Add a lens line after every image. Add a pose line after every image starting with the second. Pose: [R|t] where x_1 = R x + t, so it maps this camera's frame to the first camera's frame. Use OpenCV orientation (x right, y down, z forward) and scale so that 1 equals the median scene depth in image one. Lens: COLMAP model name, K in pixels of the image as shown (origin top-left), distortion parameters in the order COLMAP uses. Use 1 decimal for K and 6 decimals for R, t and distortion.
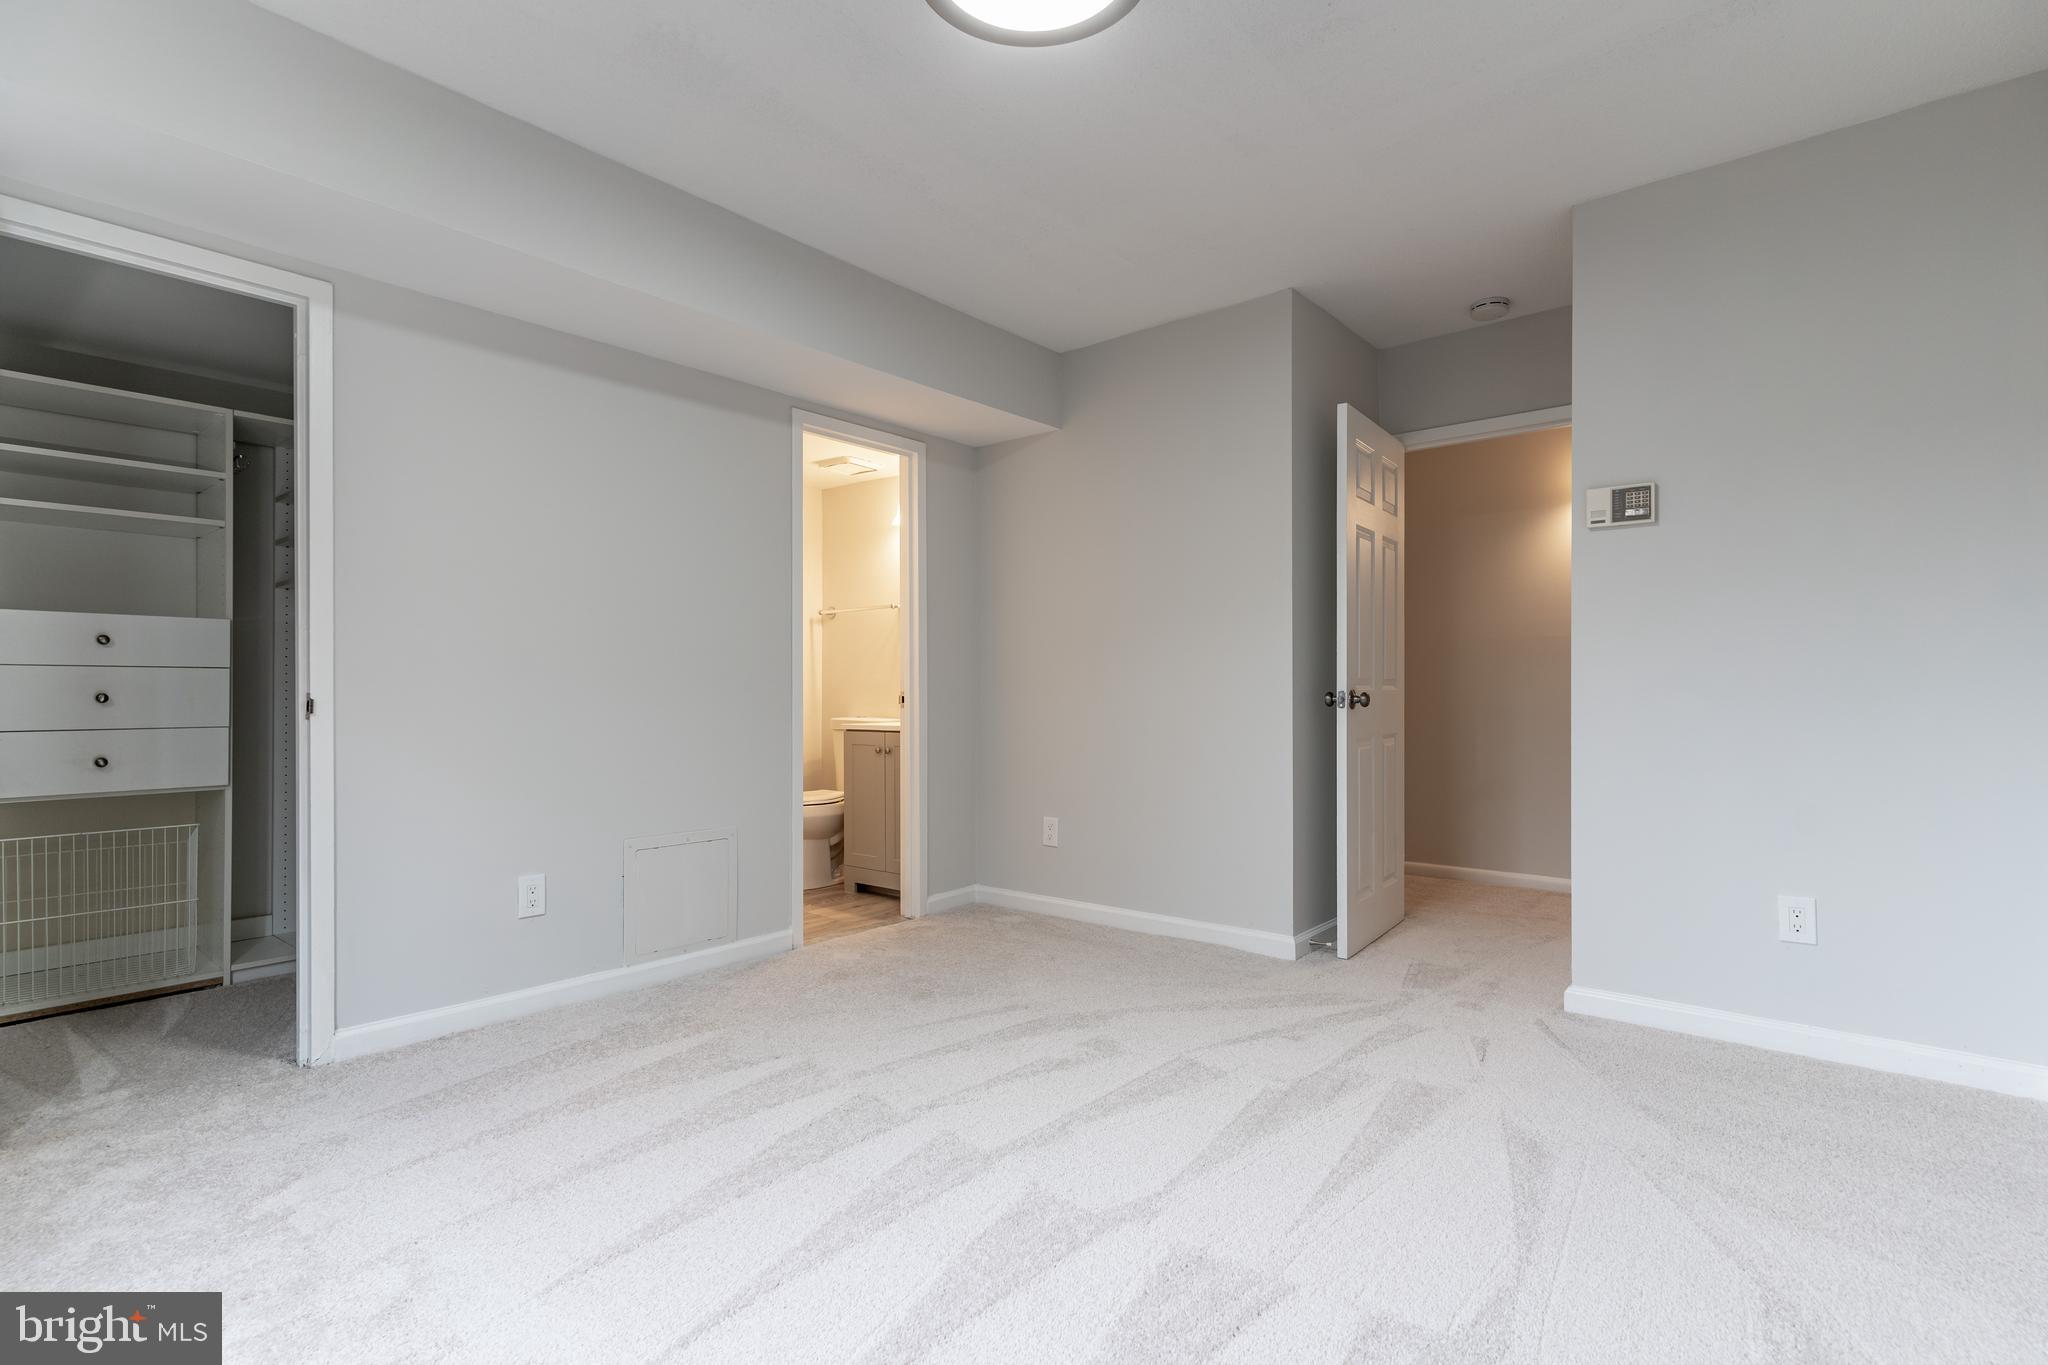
lens RADIAL K [[976.4, 0, 1012.7], [0, 976.4, 683.3], [0, 0, 1]] dist [0.004723, -0.003826]
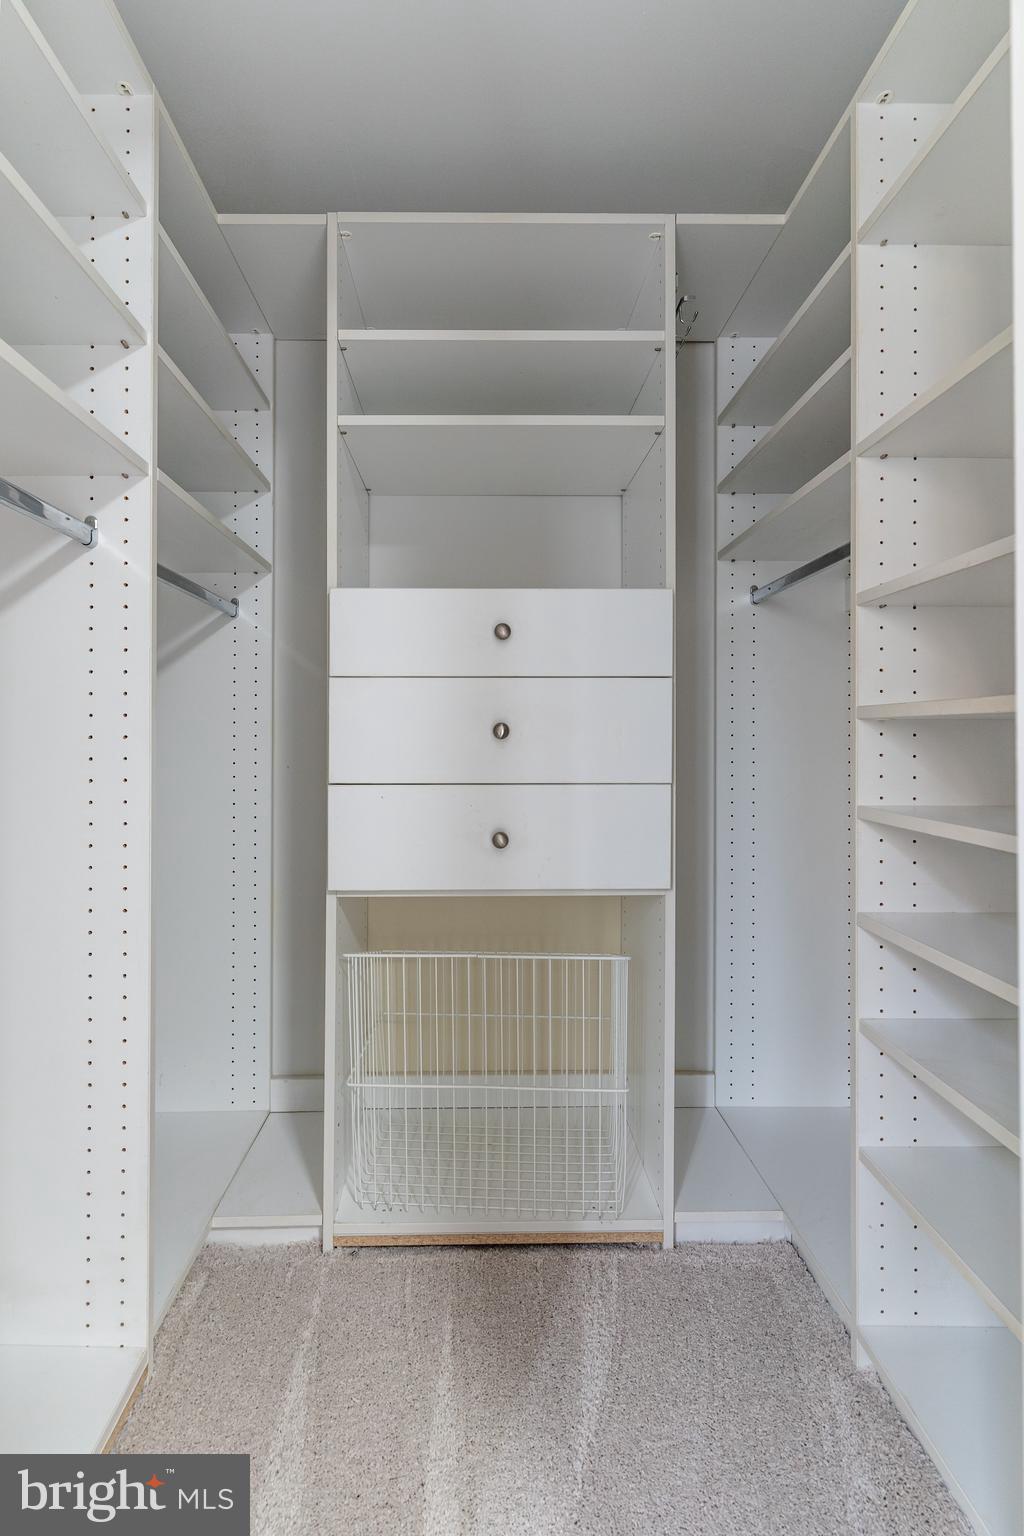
lens RADIAL K [[732.3, 0, 505.6], [0, 732.3, 757.6], [0, 0, 1]] dist [0.004723, -0.003826]
pose [[0.669349, 0.022088, -0.742619, -0.562366], [0.005718, 0.999375, 0.034878, 0.014931], [0.742926, -0.027592, 0.668805, 0.660168]]
